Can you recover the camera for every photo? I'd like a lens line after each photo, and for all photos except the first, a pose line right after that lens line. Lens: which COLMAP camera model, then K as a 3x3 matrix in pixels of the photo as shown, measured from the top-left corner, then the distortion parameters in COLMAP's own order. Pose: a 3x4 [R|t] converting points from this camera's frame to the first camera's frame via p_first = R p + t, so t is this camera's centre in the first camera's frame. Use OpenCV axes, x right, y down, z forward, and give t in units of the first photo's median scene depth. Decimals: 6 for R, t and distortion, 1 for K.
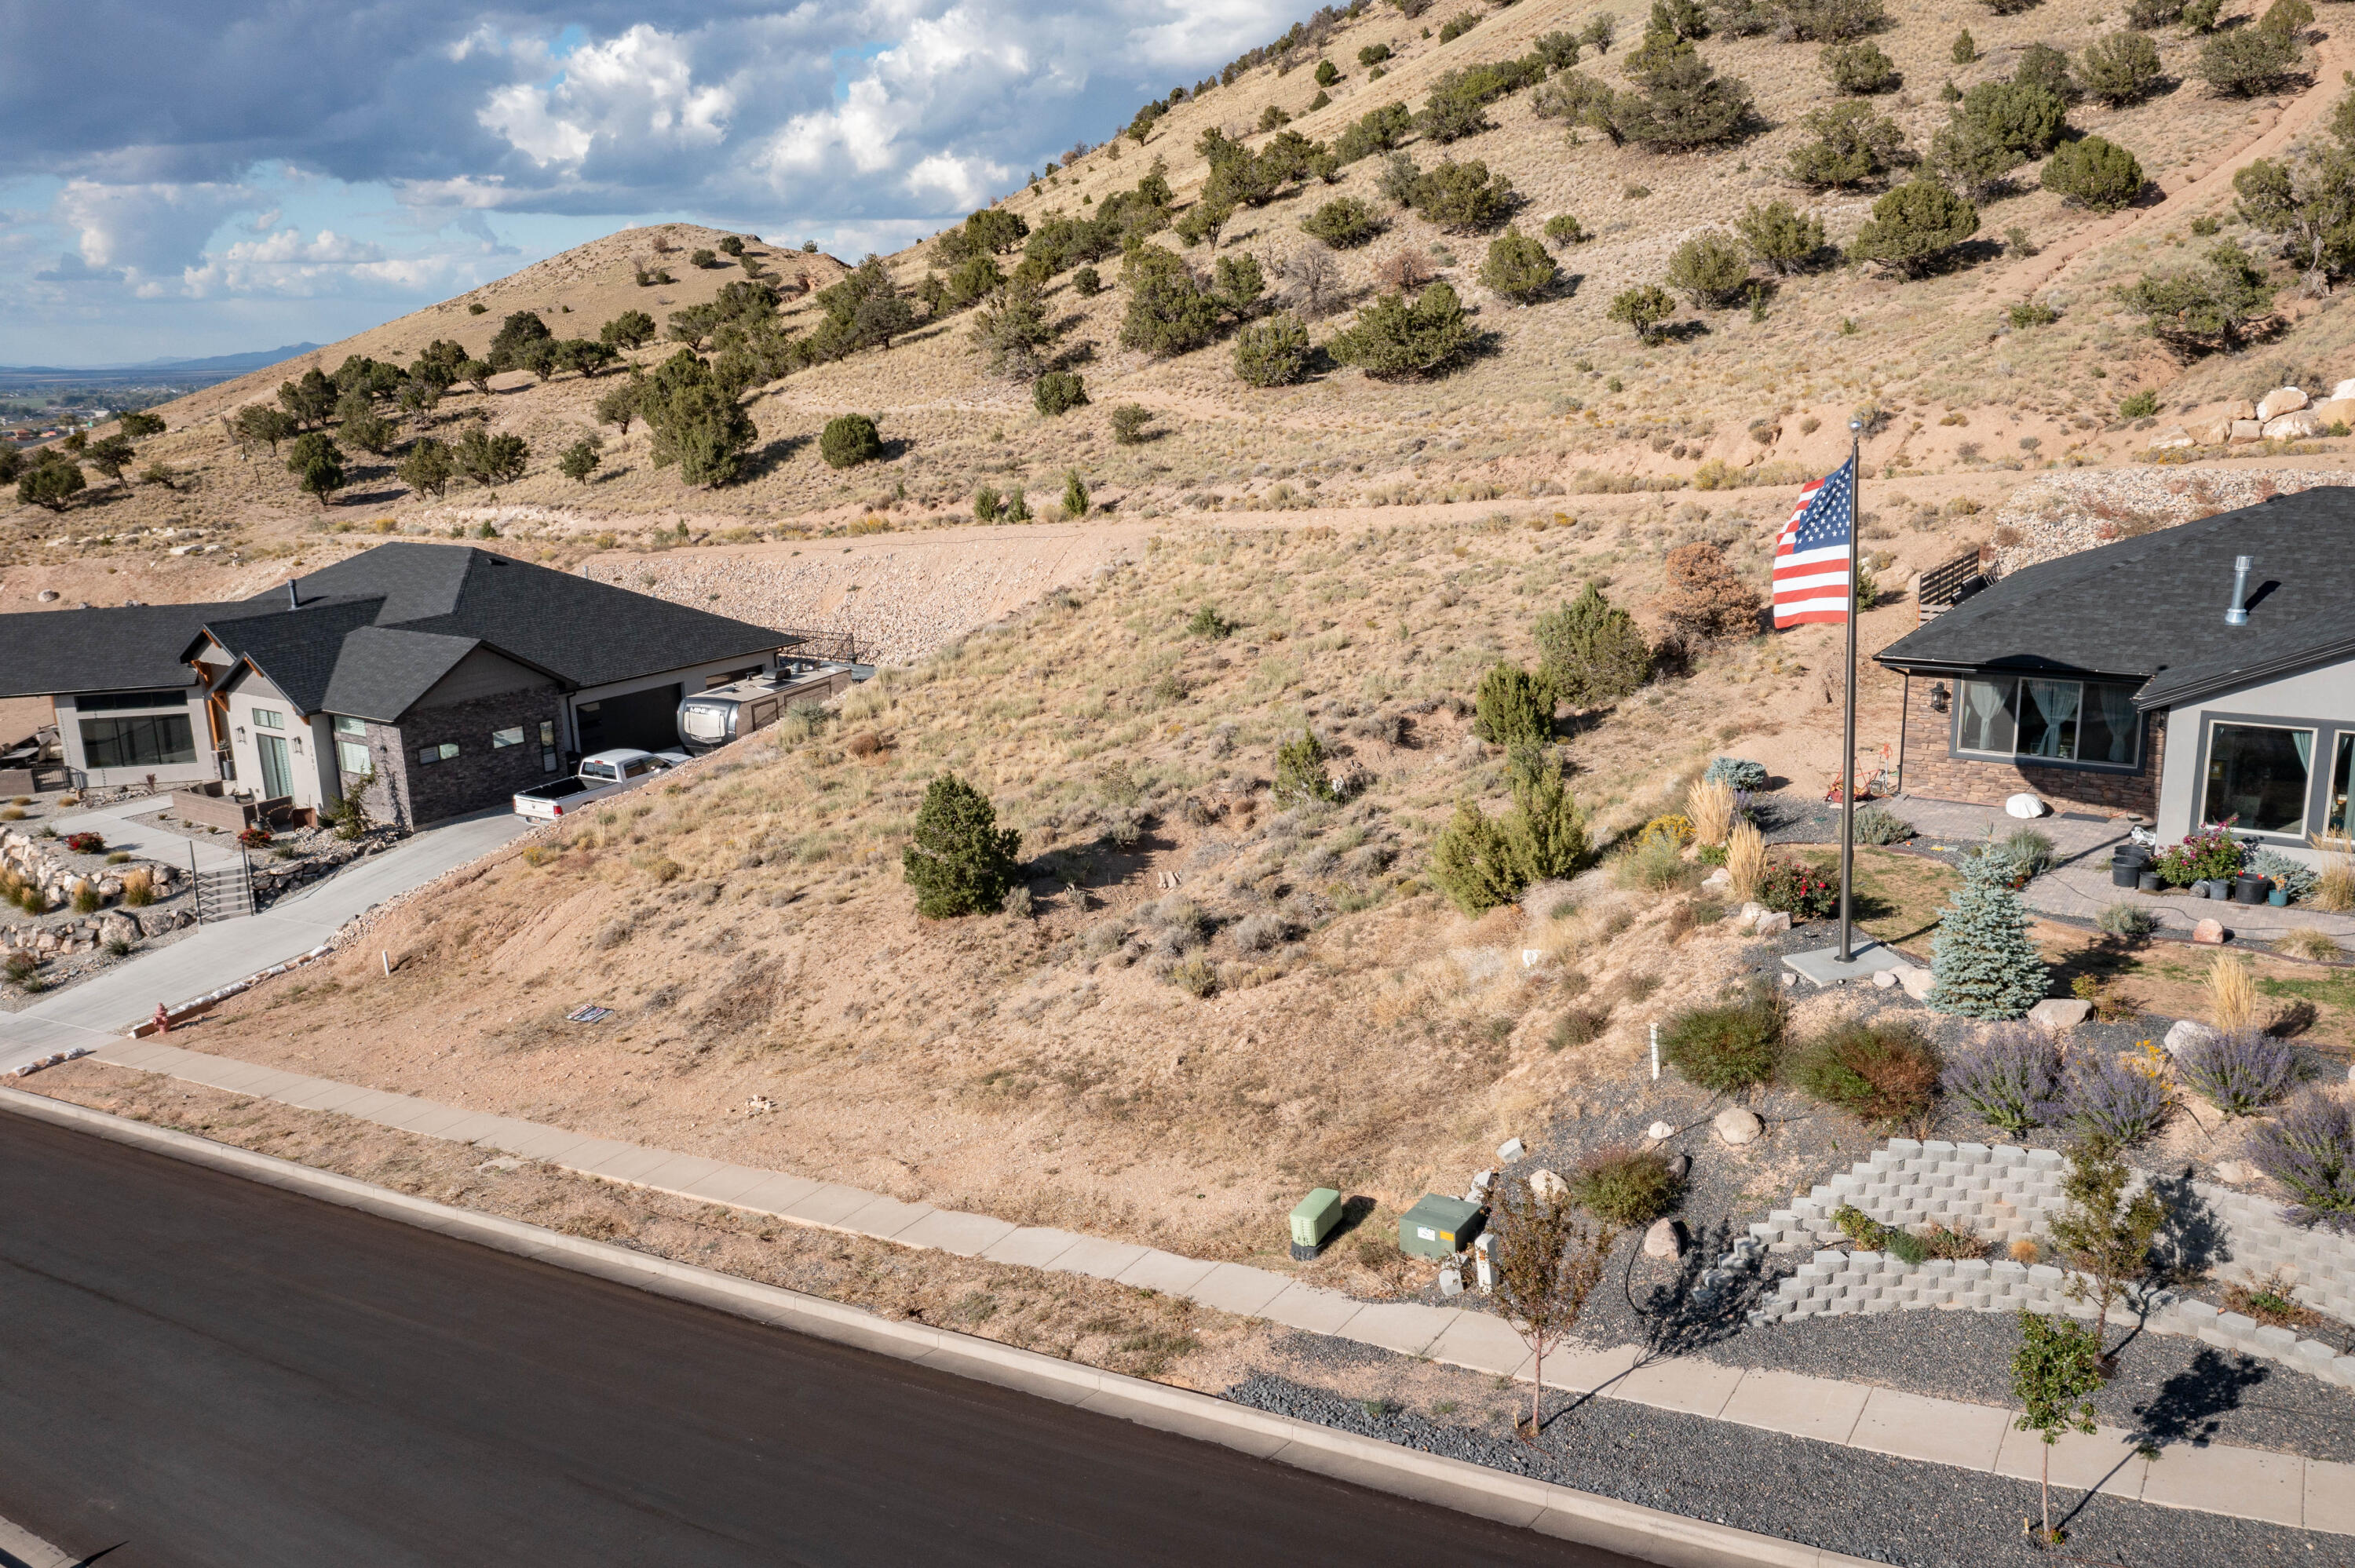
lens RADIAL K [[1845.8, 0, 1183.2], [0, 1845.8, 787.5], [0, 0, 1]] dist [-0.013271, 0.002452]
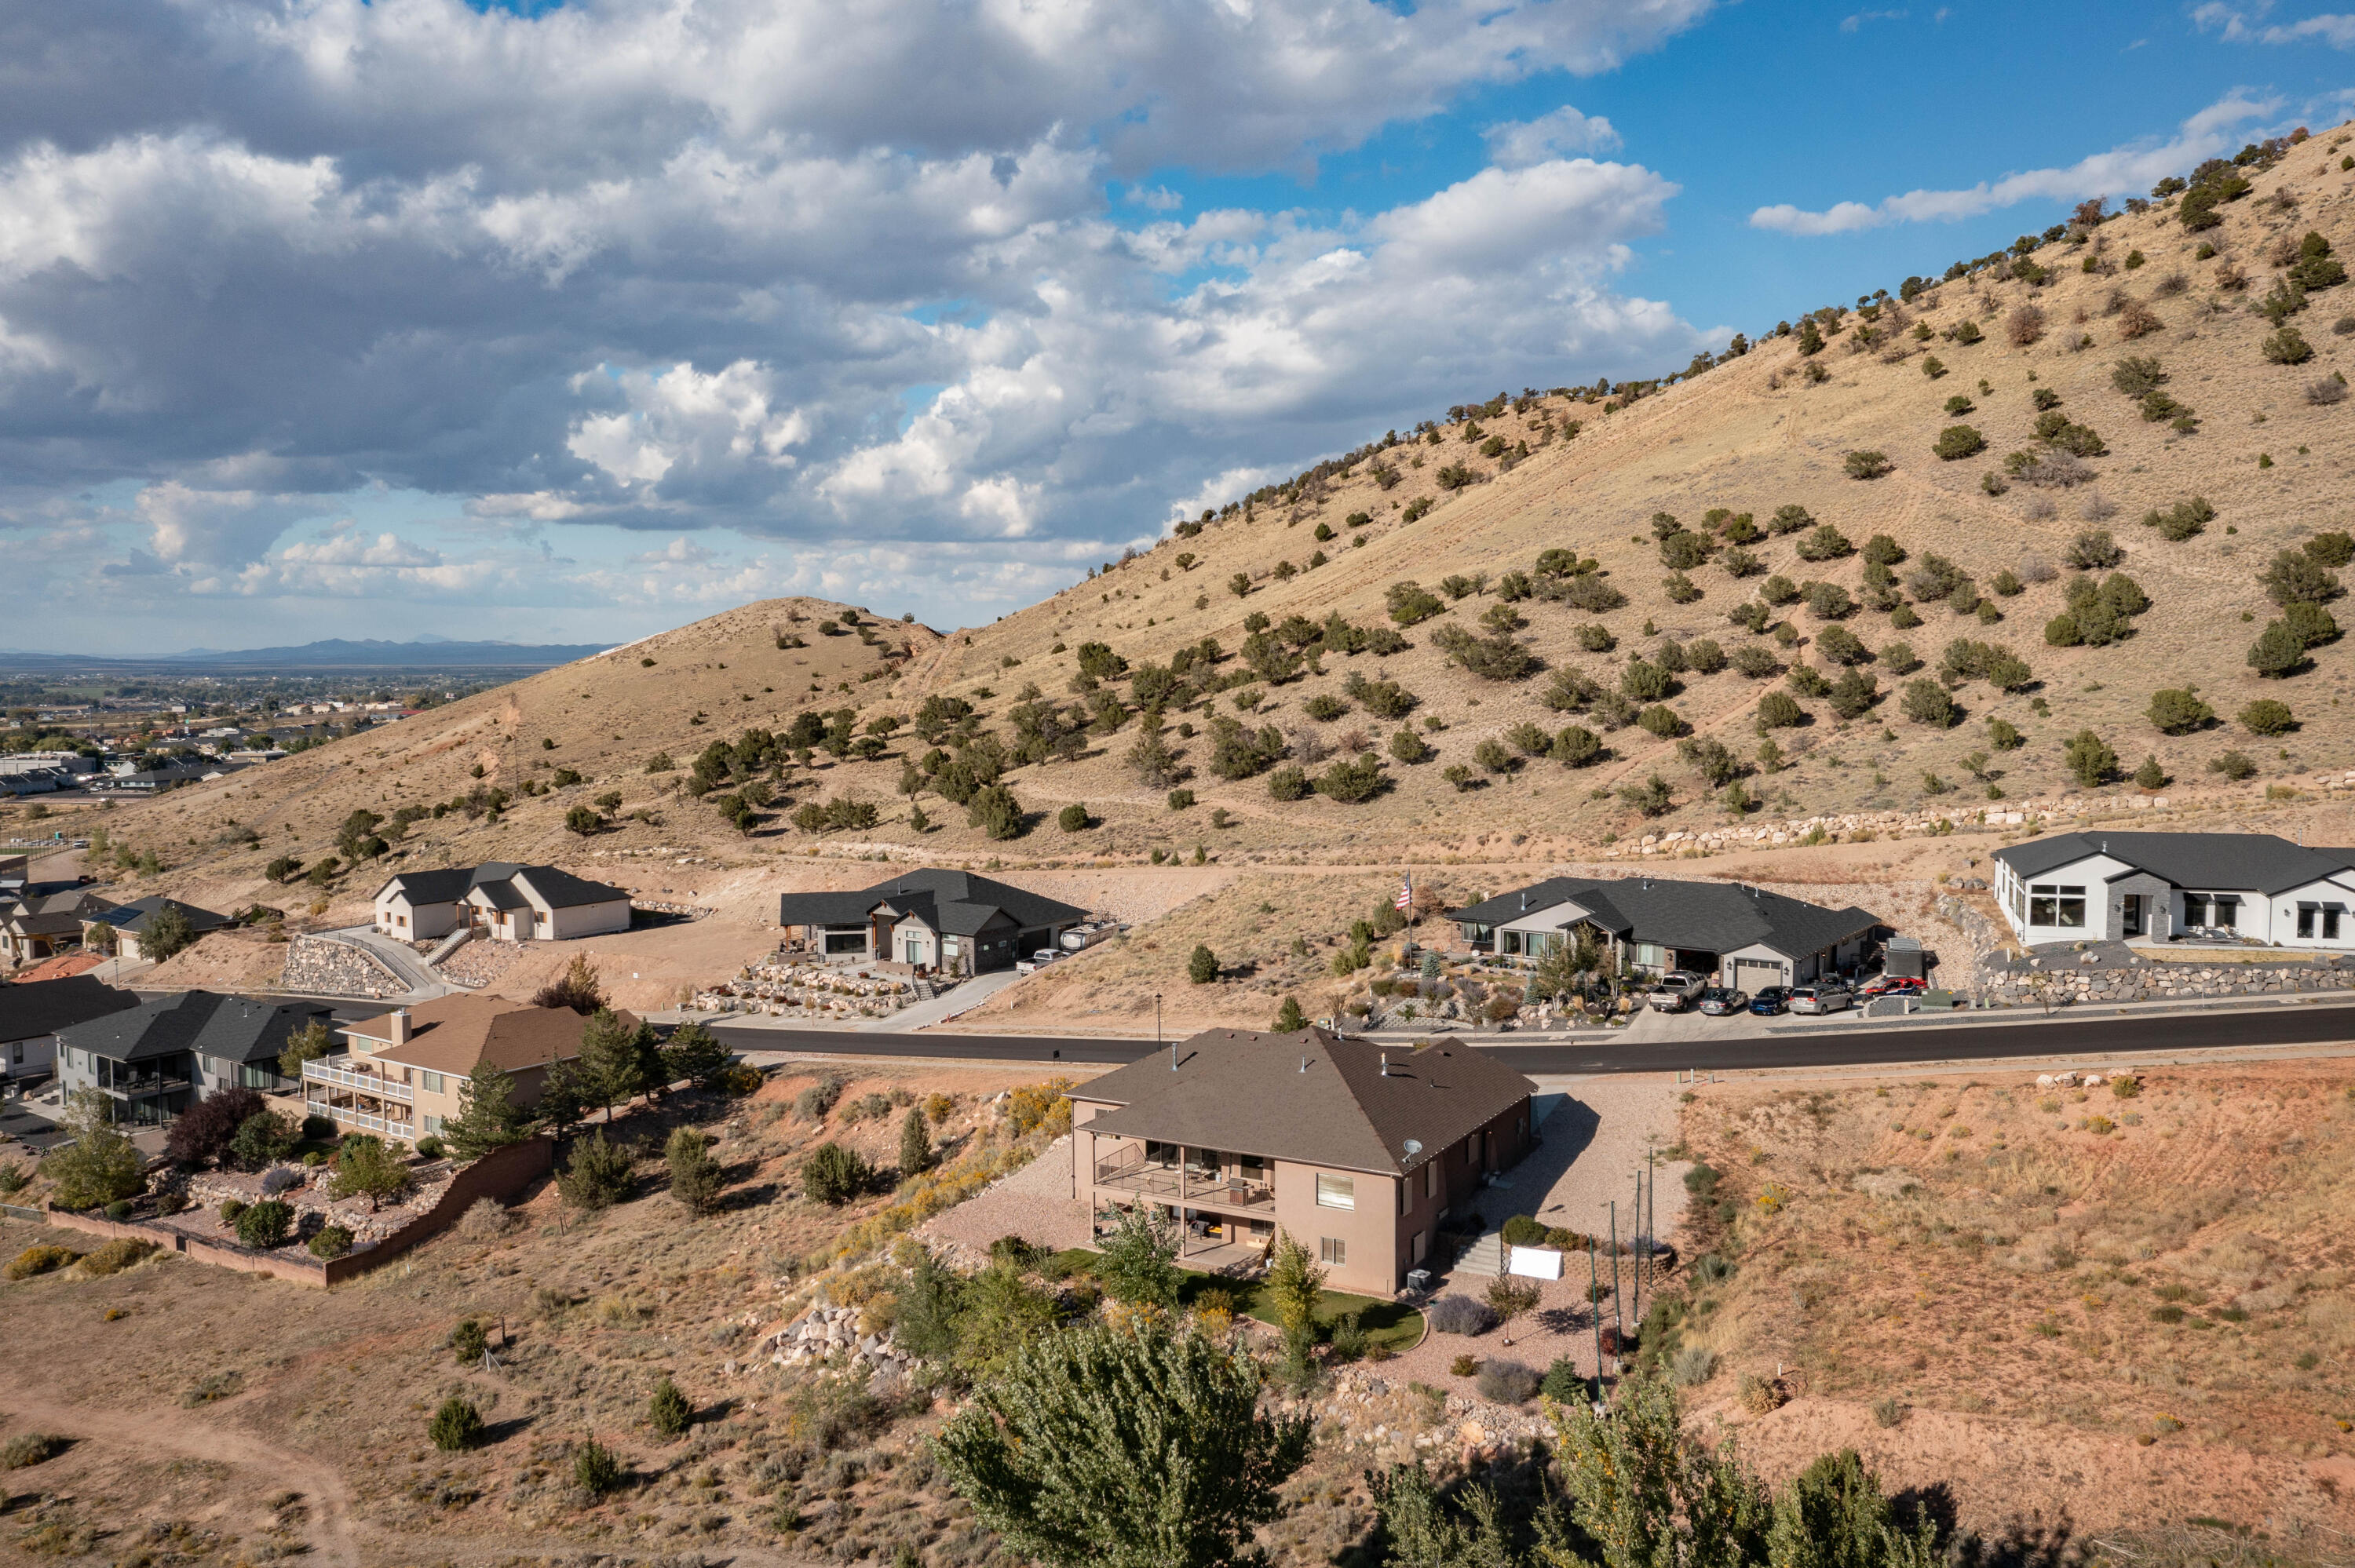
lens RADIAL K [[1845.8, 0, 1170.3], [0, 1845.8, 796.6], [0, 0, 1]] dist [-0.013271, 0.002452]
pose [[0.999592, 0.027714, -0.006949, -0.105442], [-0.028476, 0.986211, -0.163023, 0.184065], [0.002335, 0.163154, 0.986598, -1.614160]]
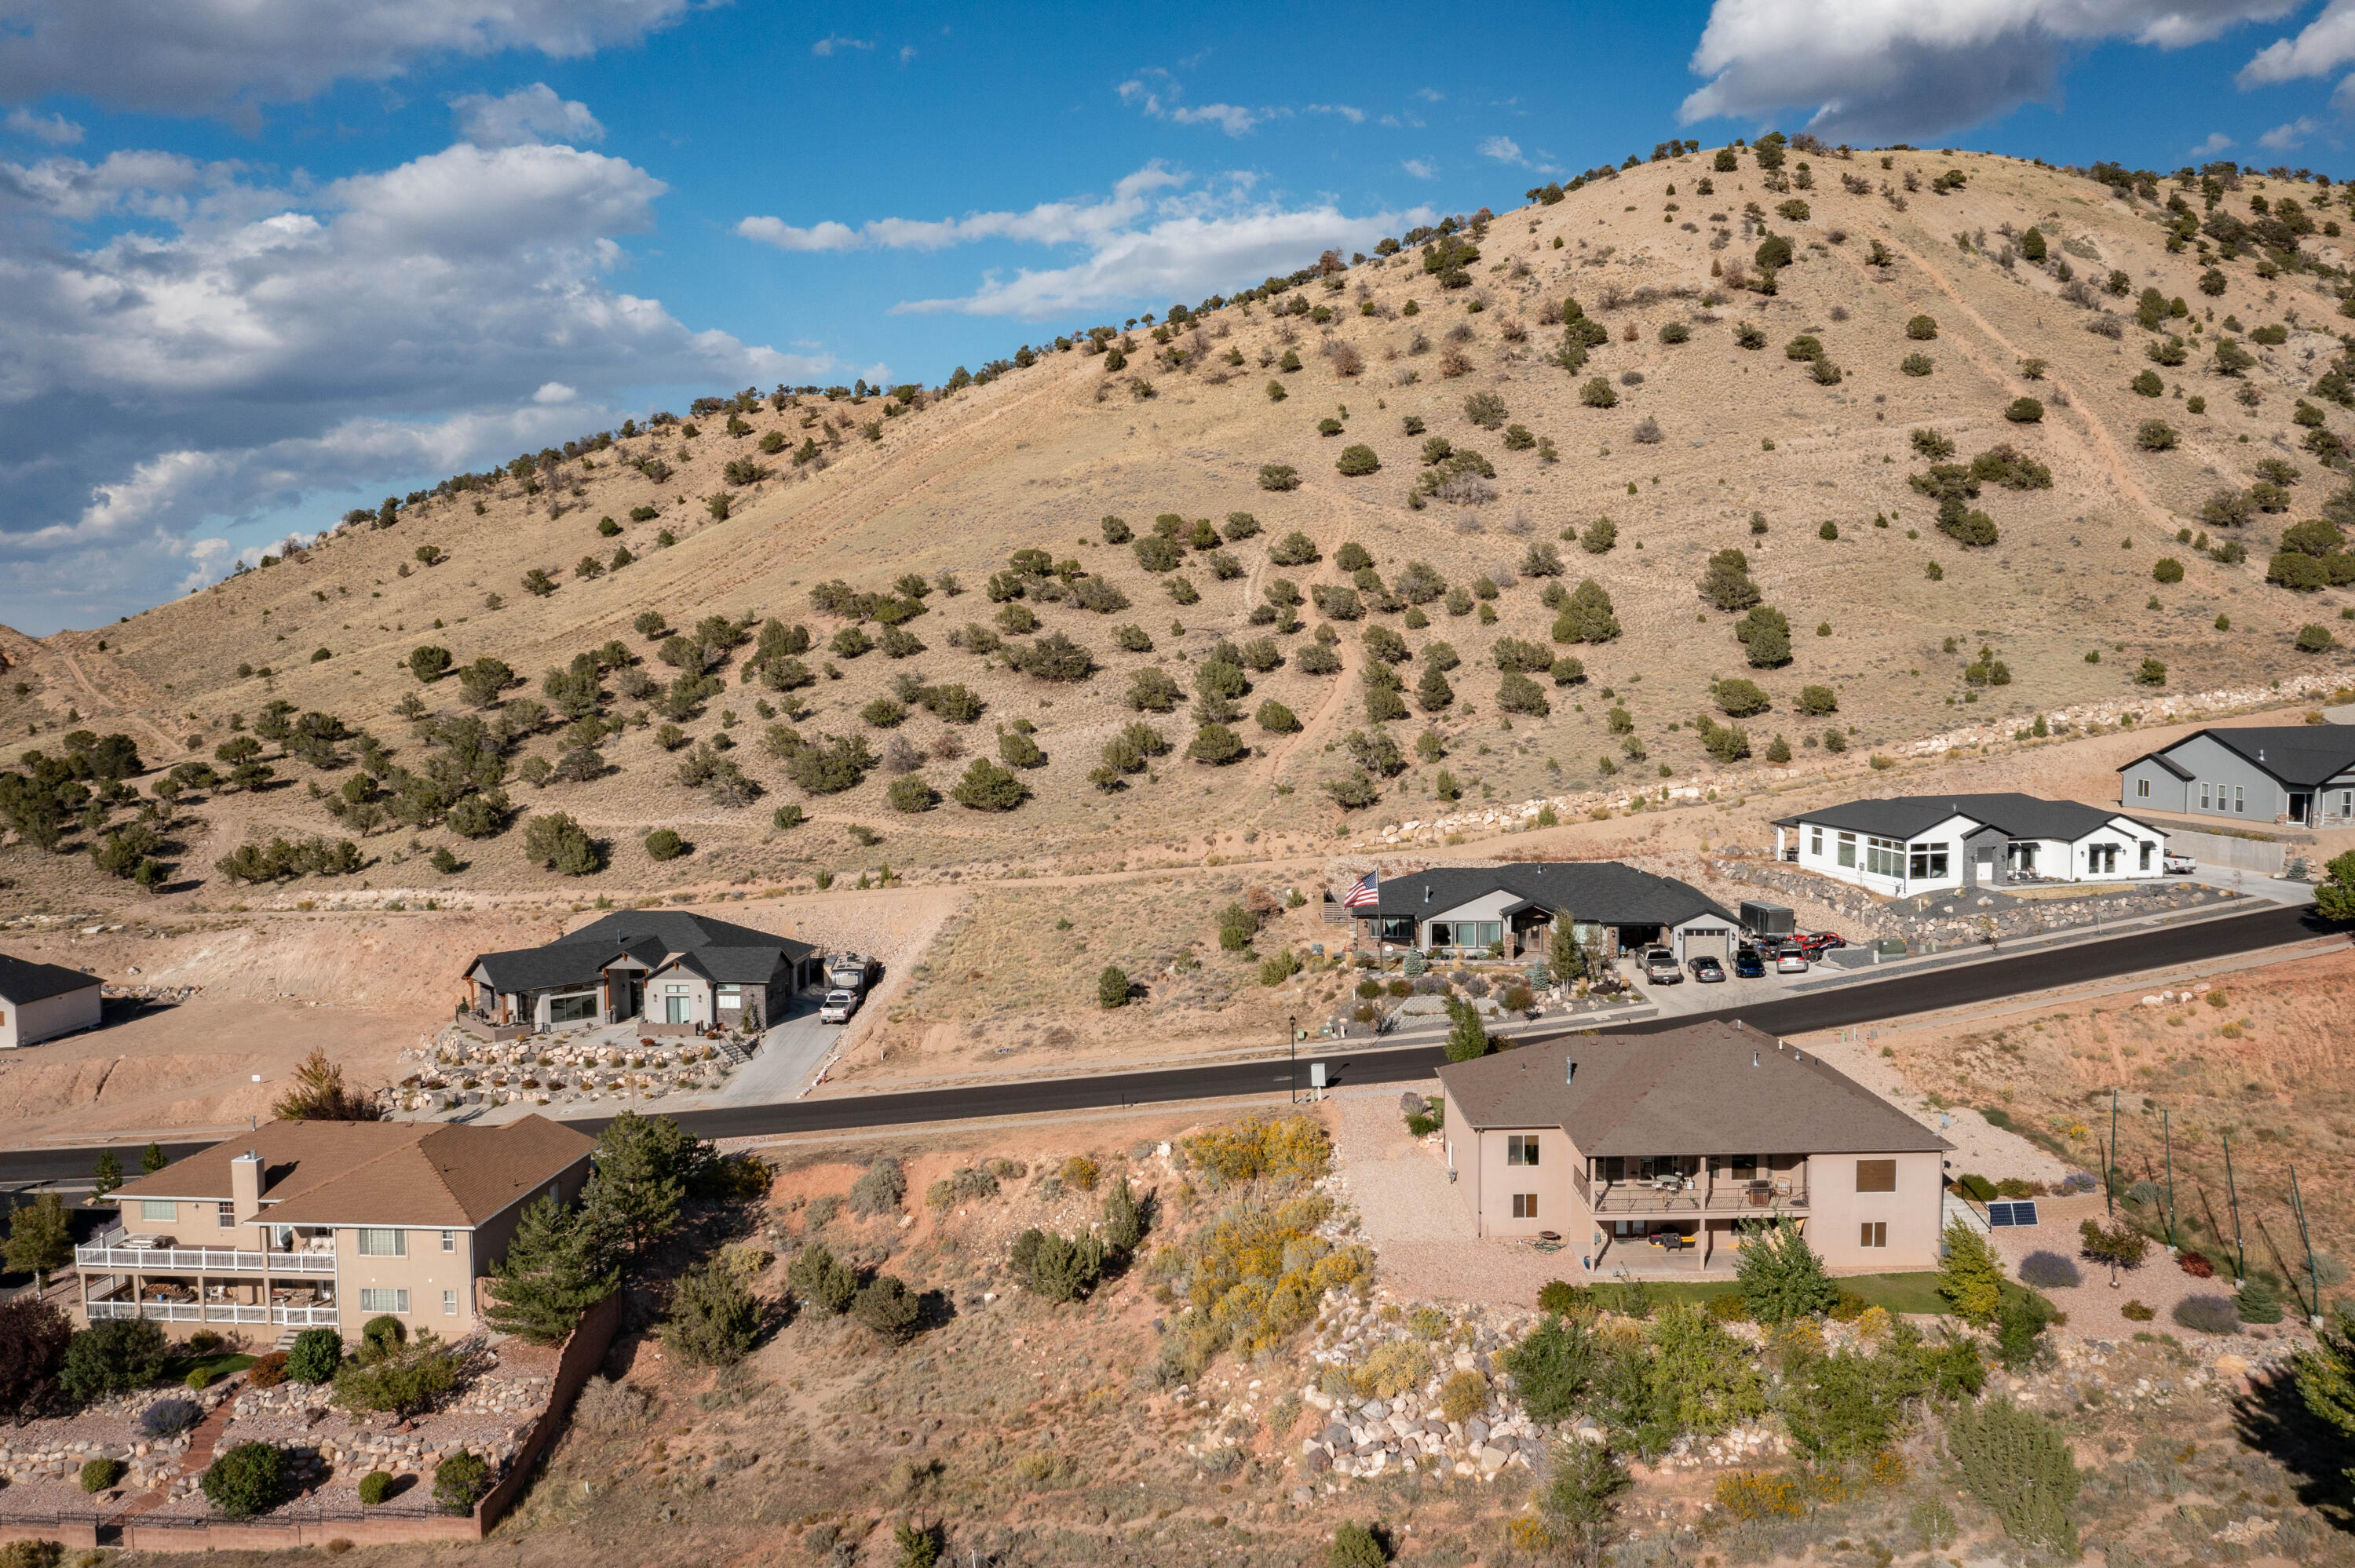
lens RADIAL K [[1845.8, 0, 1191.0], [0, 1845.8, 826.0], [0, 0, 1]] dist [-0.013271, 0.002452]
pose [[0.864756, -0.025032, 0.501568, -1.038421], [0.103464, 0.986211, -0.129163, 0.118735], [-0.491419, 0.163588, 0.855422, -1.231581]]
